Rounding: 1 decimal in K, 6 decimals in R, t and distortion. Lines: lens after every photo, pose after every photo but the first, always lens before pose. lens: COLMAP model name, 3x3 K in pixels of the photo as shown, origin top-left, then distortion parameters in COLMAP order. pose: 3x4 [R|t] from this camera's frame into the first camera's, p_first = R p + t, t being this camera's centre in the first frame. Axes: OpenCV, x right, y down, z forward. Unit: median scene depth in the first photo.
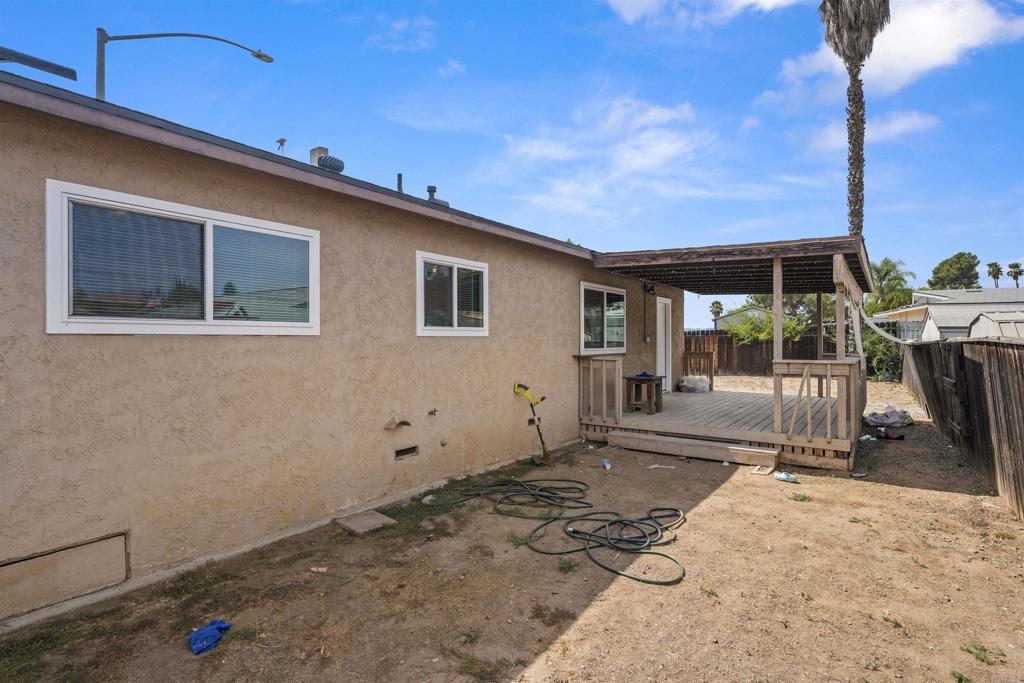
lens RADIAL K [[542.4, 0, 490.3], [0, 542.4, 330.5], [0, 0, 1]] dist [-0.007842, -0.001907]
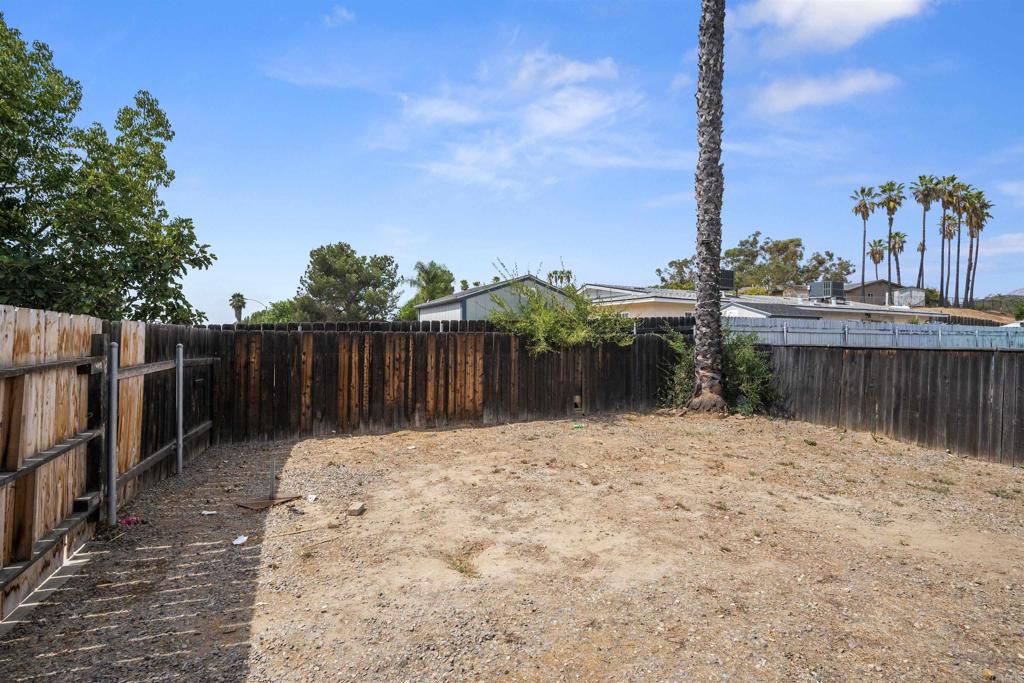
lens RADIAL K [[498.9, 0, 510.8], [0, 498.9, 336.6], [0, 0, 1]] dist [-0.003660, 0.001599]
pose [[0.611841, -0.001648, 0.790979, 0.371388], [-0.010071, 0.999901, 0.009874, 0.017975], [-0.790917, -0.014008, 0.611763, 1.916987]]
